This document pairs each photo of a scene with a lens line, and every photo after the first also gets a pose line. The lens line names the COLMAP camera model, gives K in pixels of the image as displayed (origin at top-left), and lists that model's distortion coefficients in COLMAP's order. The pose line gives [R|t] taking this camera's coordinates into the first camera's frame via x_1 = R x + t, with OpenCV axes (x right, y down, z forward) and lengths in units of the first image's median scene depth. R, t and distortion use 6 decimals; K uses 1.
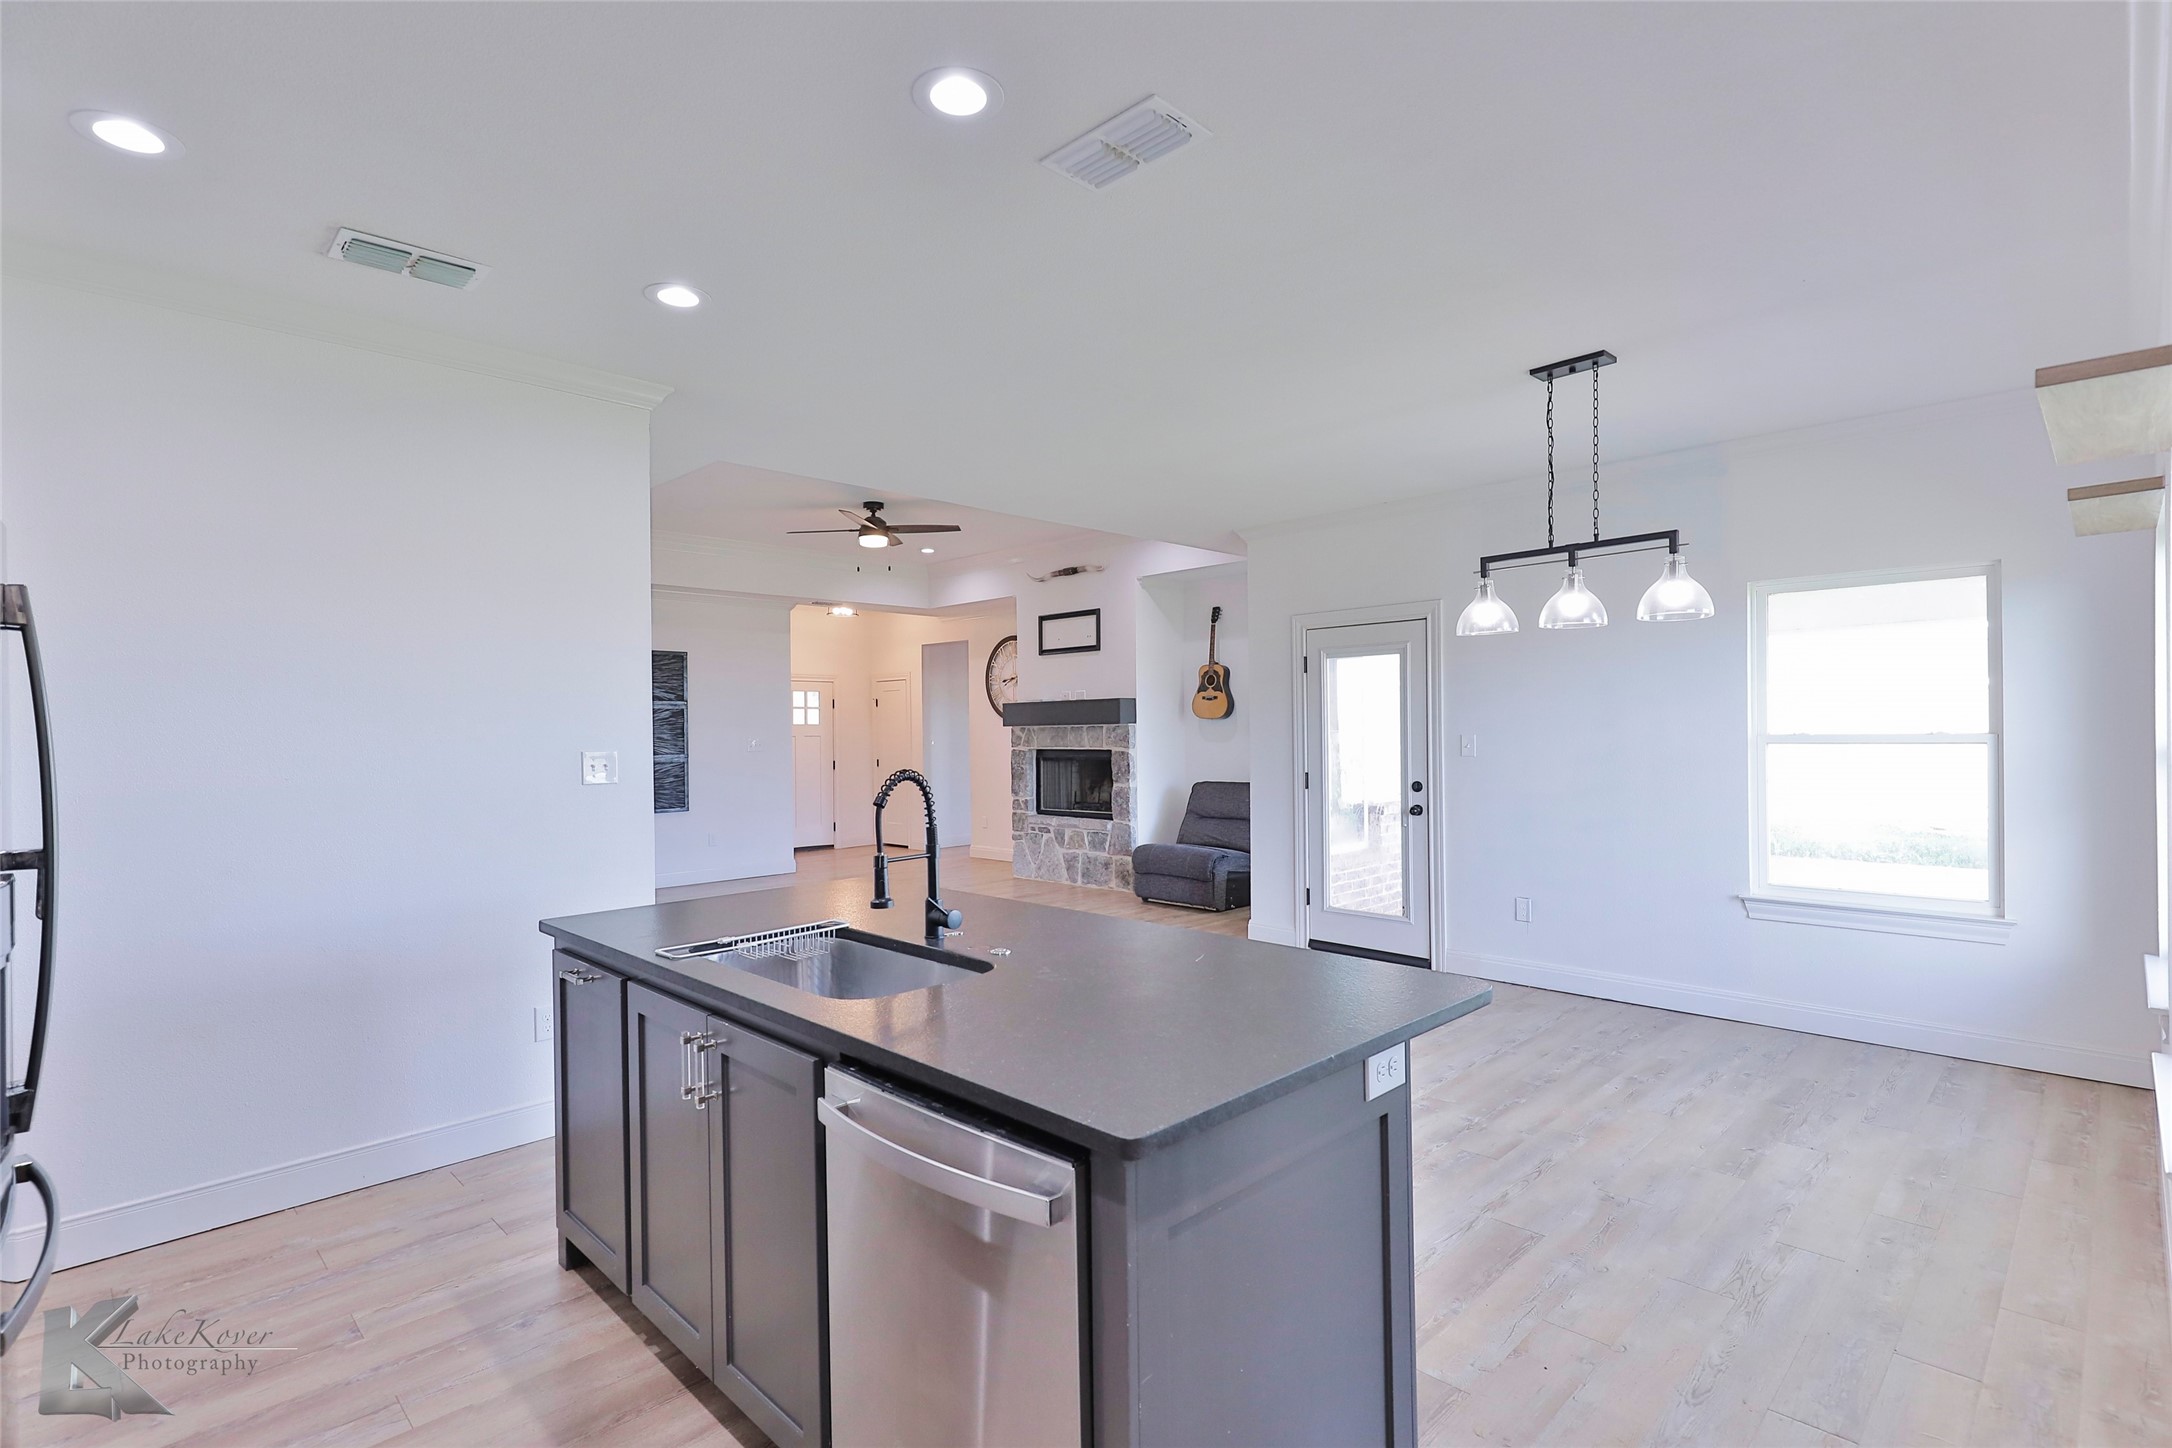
lens RADIAL K [[1025.8, 0, 1078.2], [0, 1025.8, 730.2], [0, 0, 1]] dist [0.023357, -0.002675]
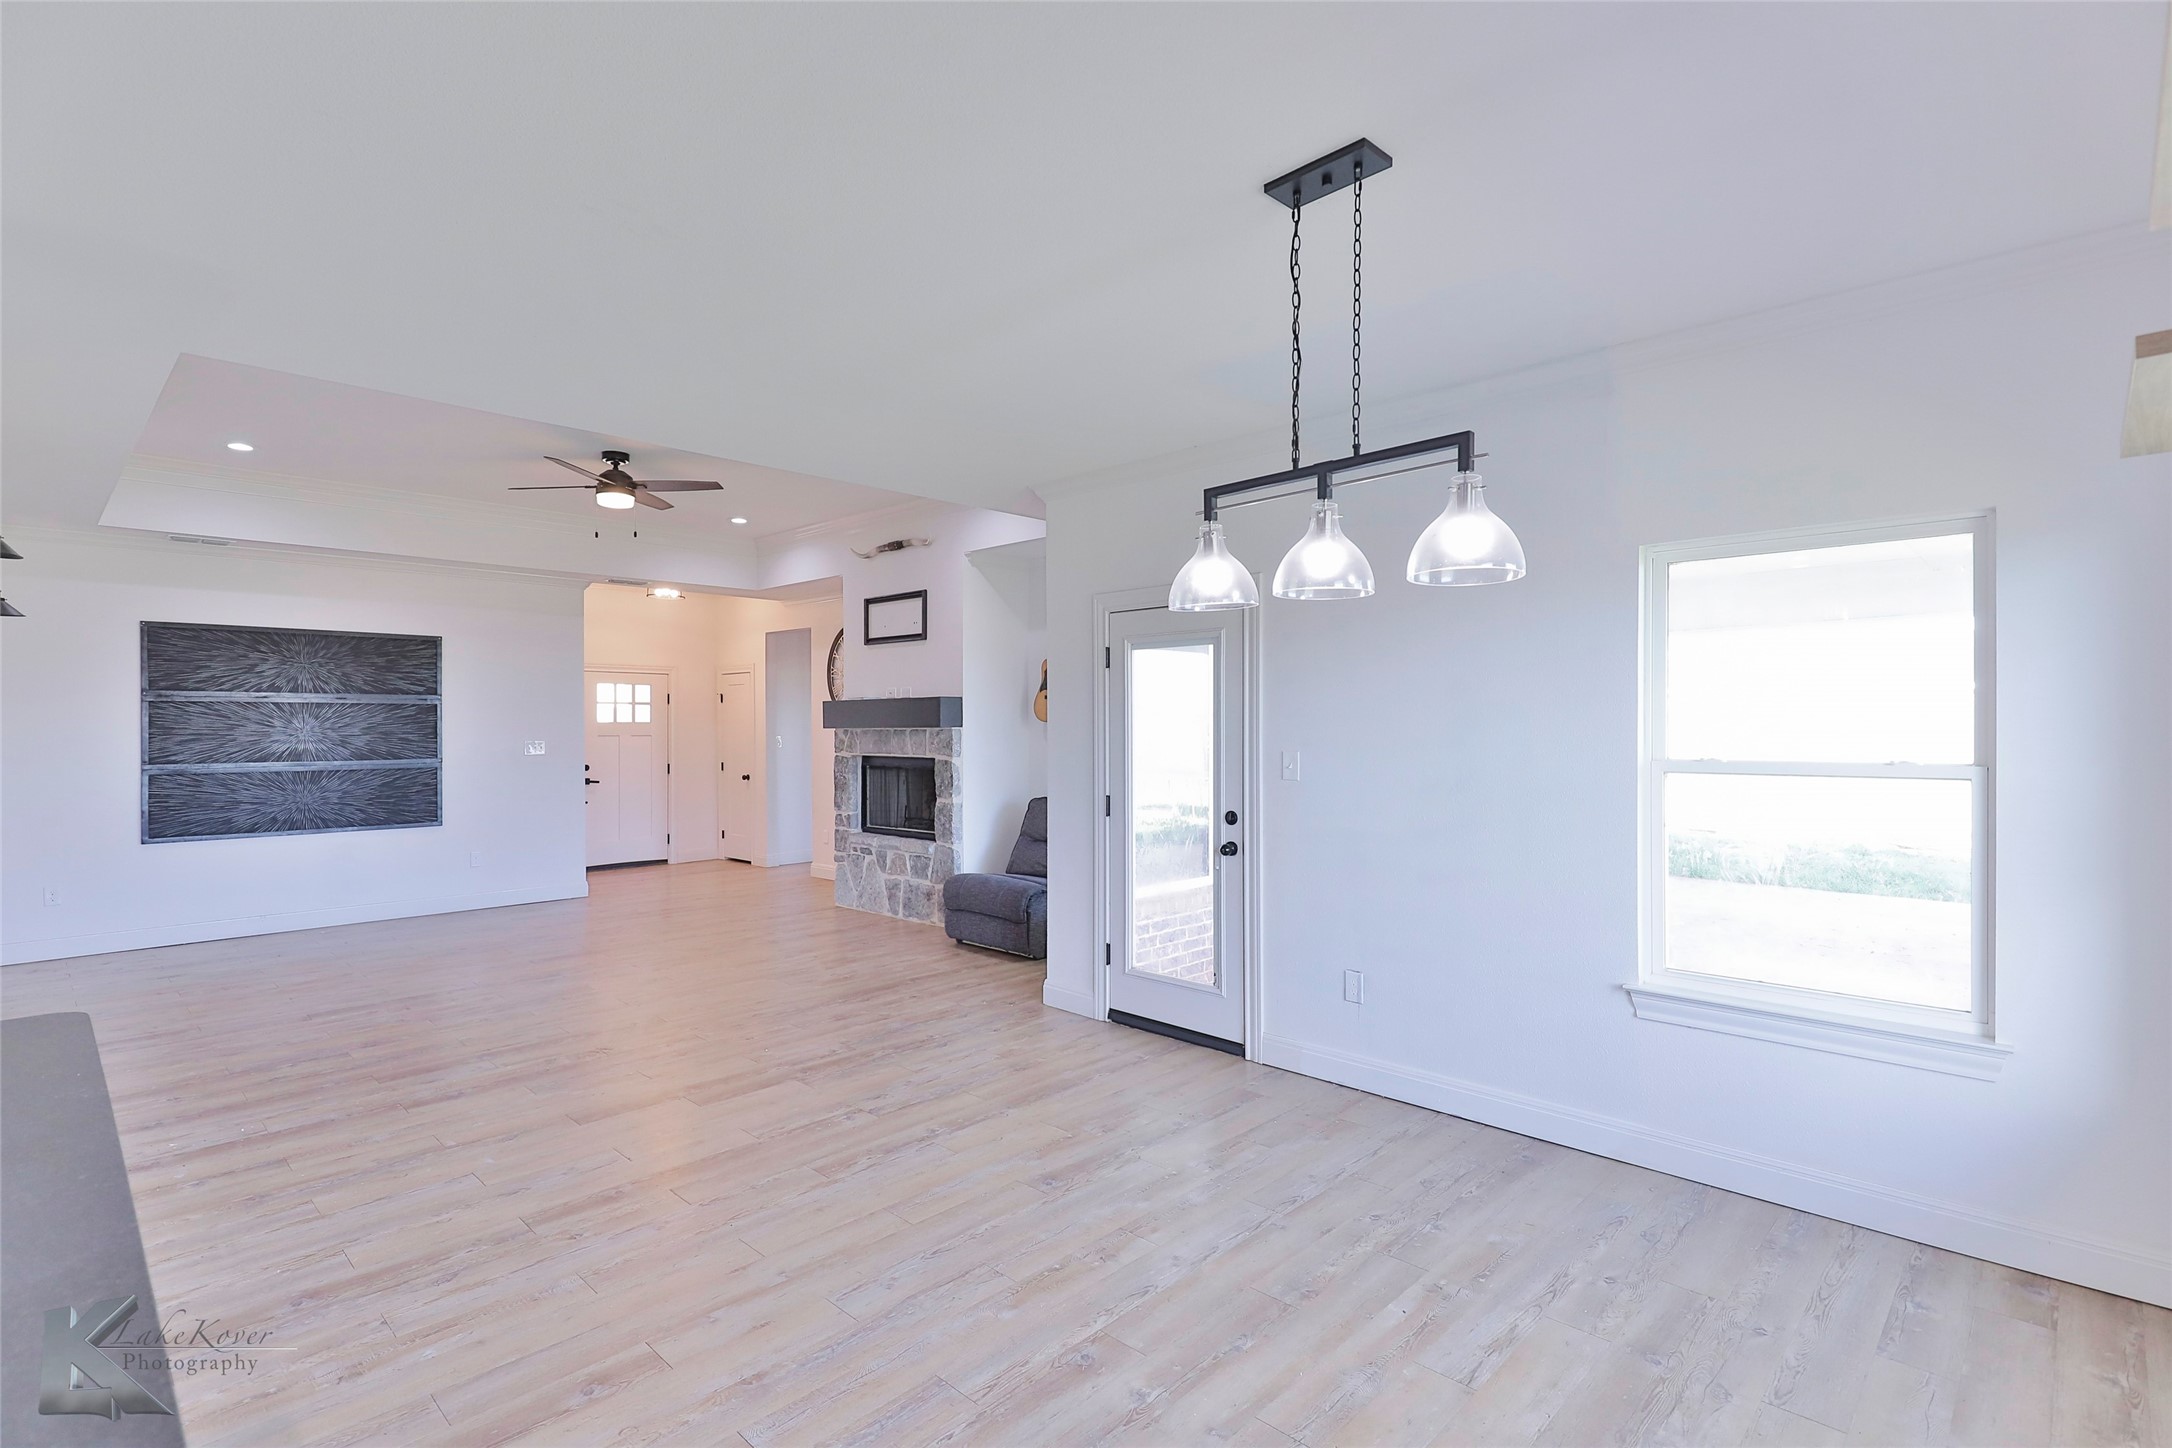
lens RADIAL K [[1025.8, 0, 1074.4], [0, 1025.8, 728.4], [0, 0, 1]] dist [0.023357, -0.002675]
pose [[0.999874, 0.008889, 0.013165, 0.185959], [-0.008925, 0.999957, 0.002633, -0.011454], [-0.013141, -0.002750, 0.999910, 0.219646]]
